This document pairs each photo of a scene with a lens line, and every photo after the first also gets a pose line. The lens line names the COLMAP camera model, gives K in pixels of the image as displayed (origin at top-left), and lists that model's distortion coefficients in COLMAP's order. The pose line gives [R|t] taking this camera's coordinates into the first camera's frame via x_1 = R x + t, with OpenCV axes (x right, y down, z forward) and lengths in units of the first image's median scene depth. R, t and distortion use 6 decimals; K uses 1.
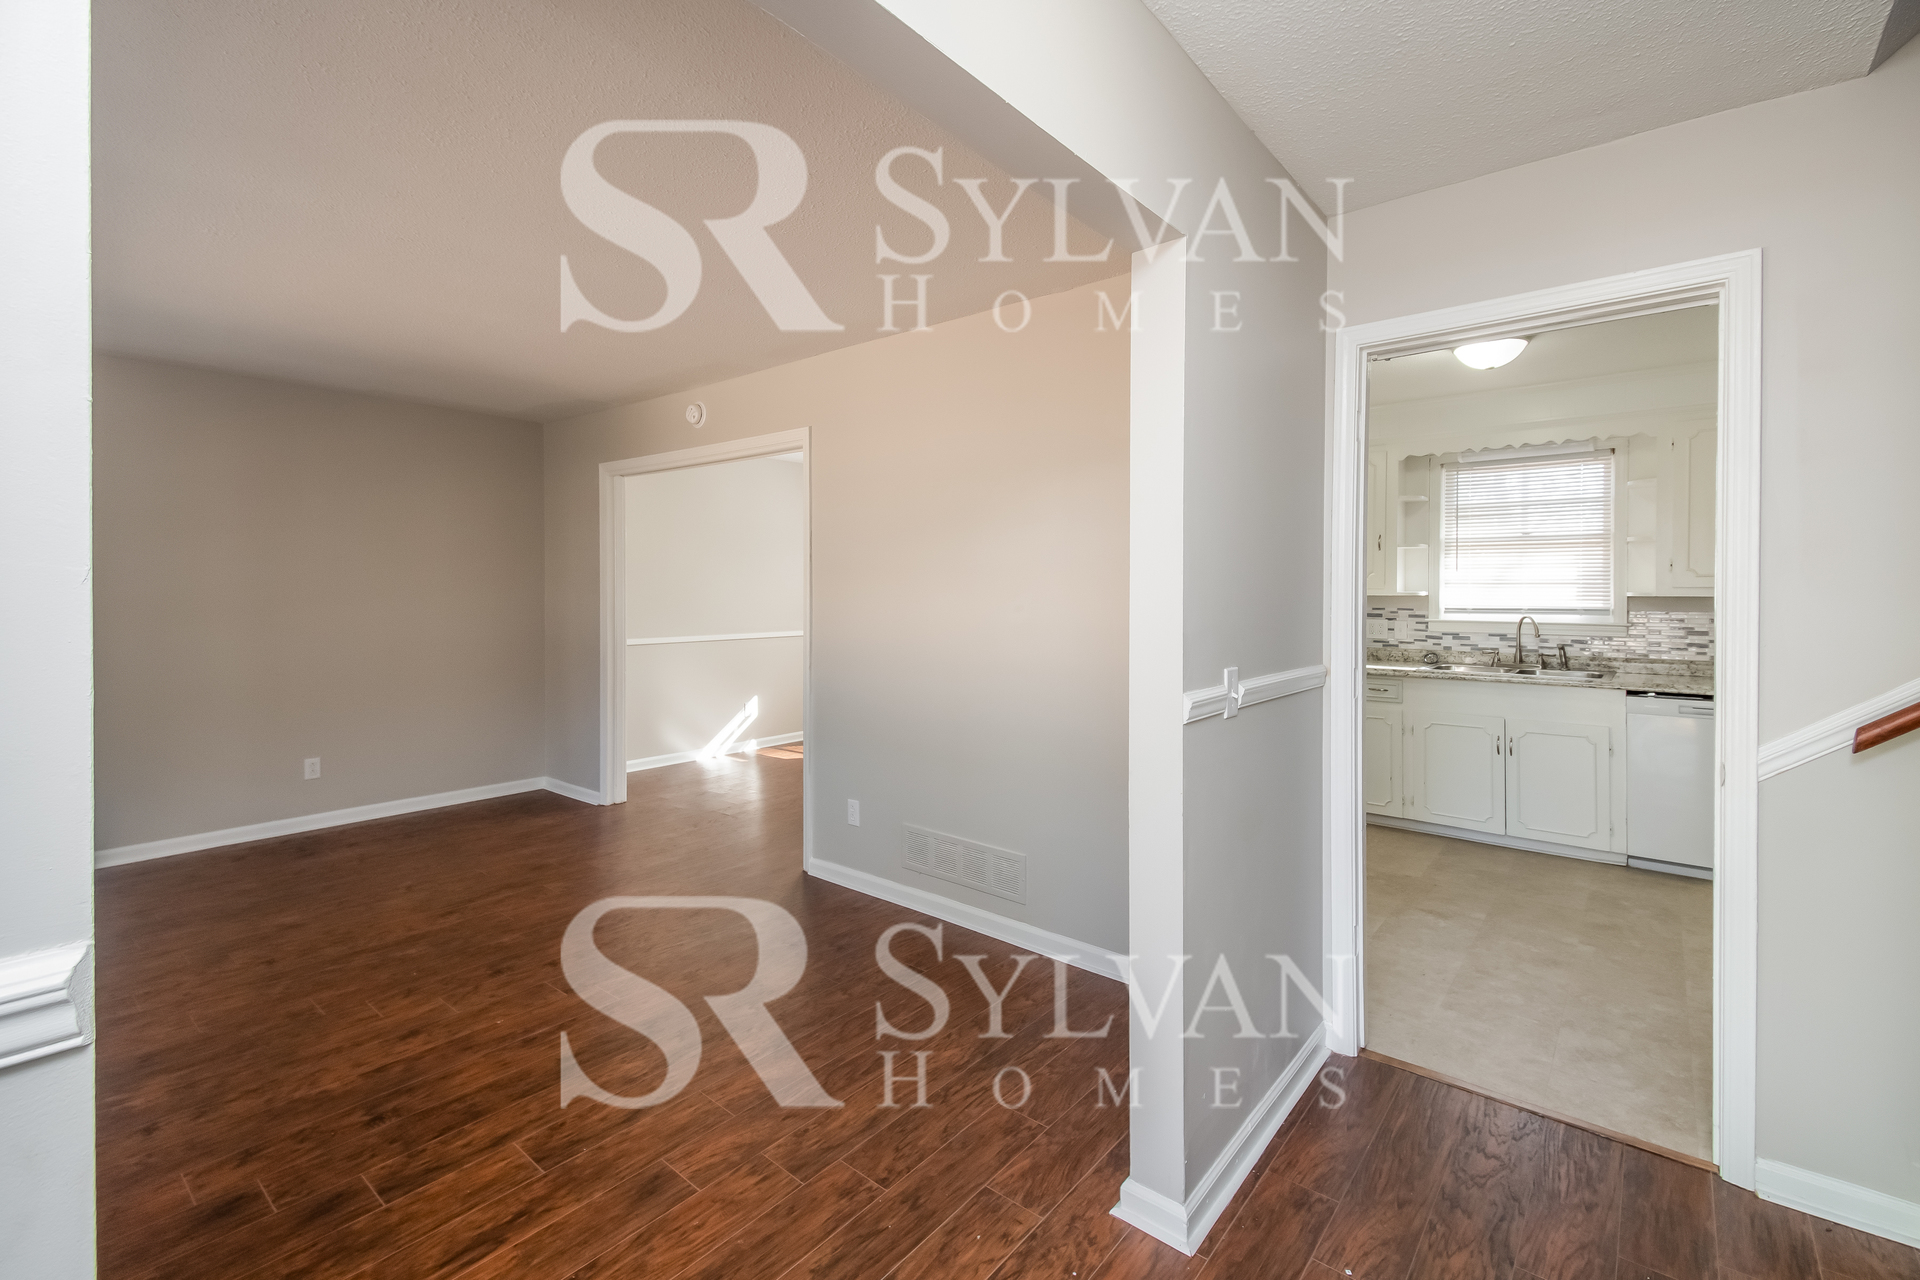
lens RADIAL K [[843.6, 0, 939.5], [0, 843.6, 593.0], [0, 0, 1]] dist [0.013135, -0.000693]
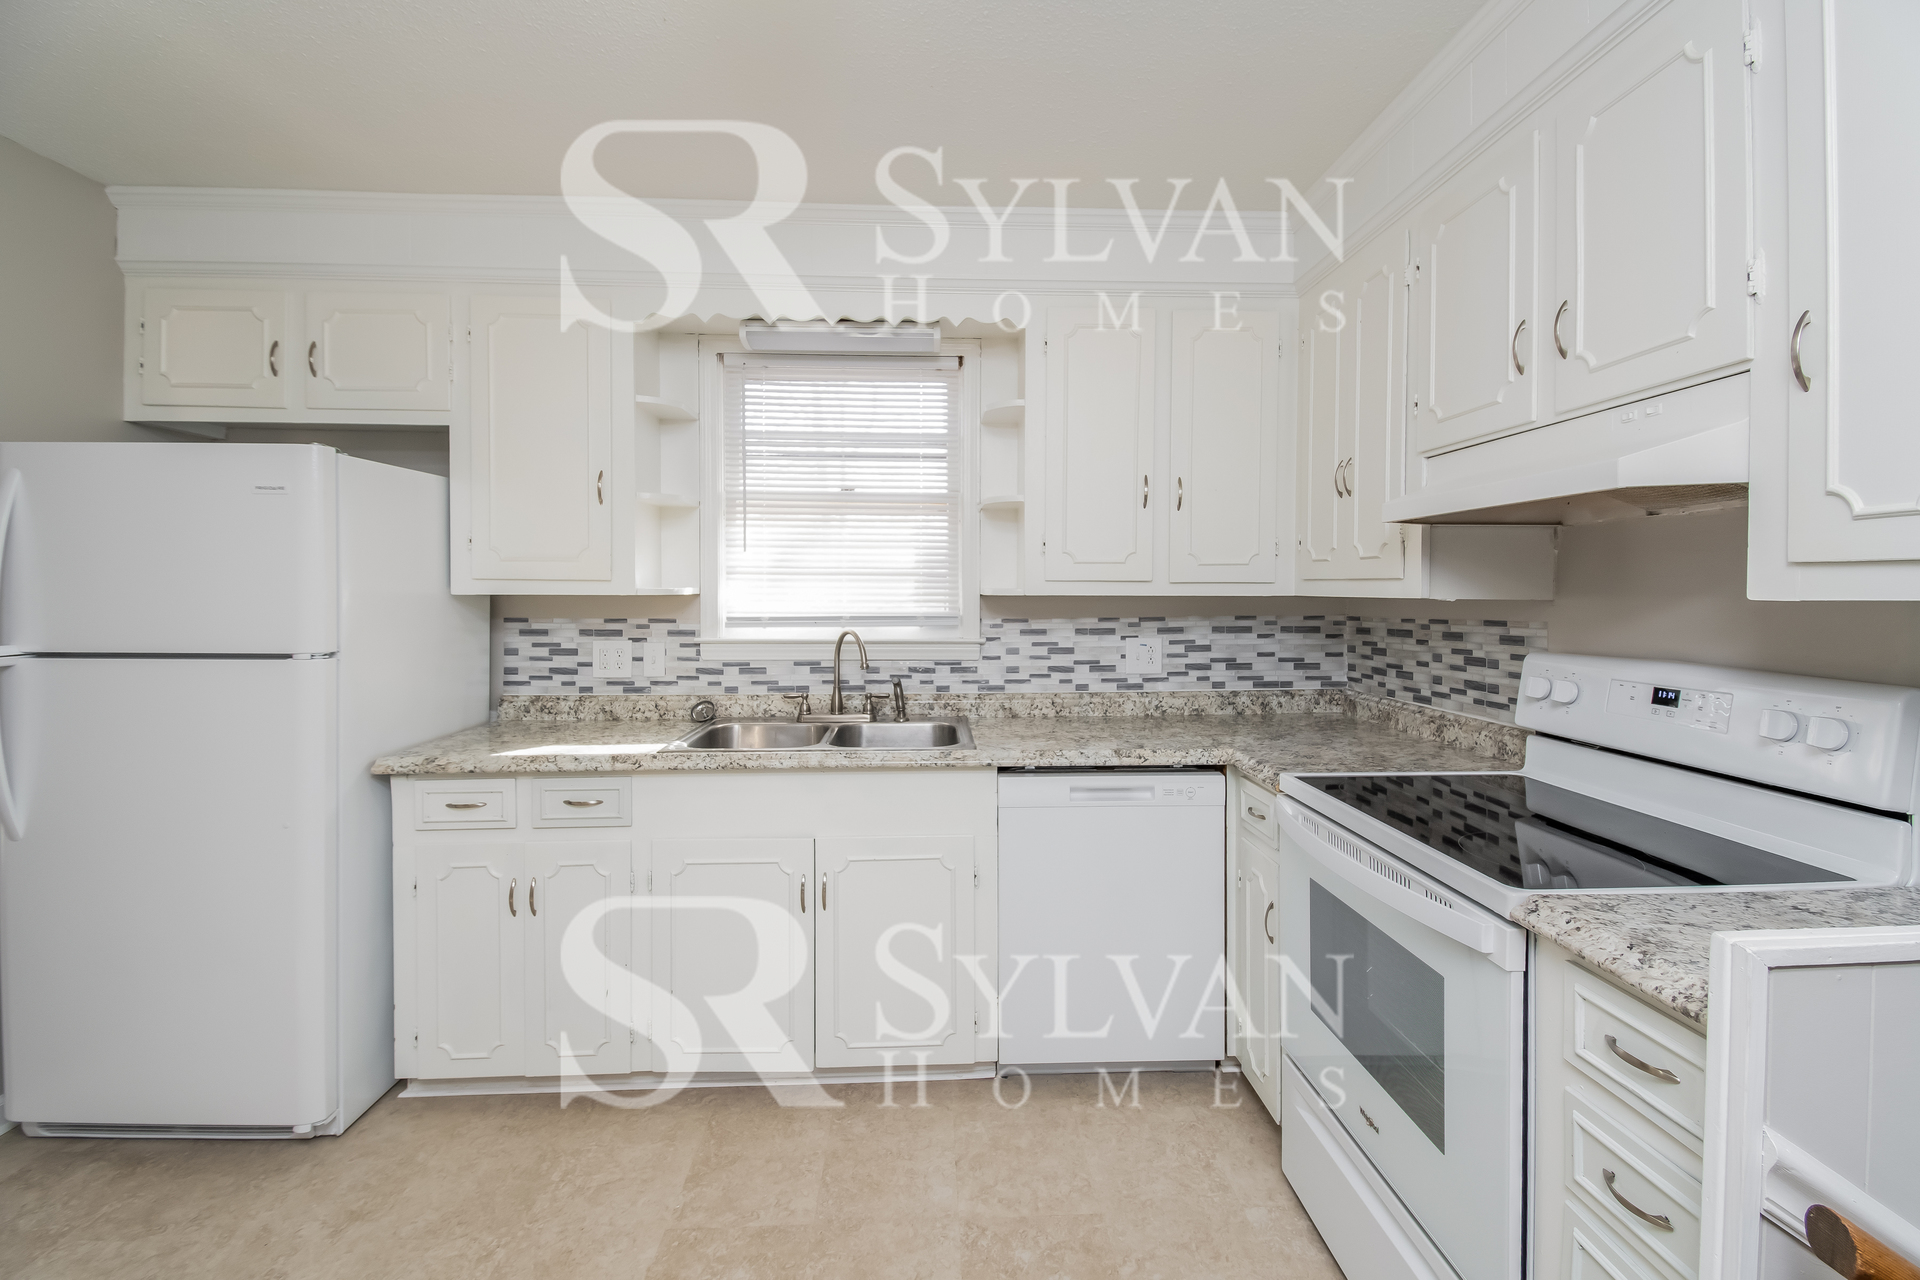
lens RADIAL K [[843.6, 0, 958.3], [0, 843.6, 621.8], [0, 0, 1]] dist [0.013135, -0.000693]
pose [[0.742097, -0.025485, 0.669808, 0.356788], [0.002805, 0.999386, 0.034916, 0.001736], [-0.670287, -0.024032, 0.741713, 0.515107]]
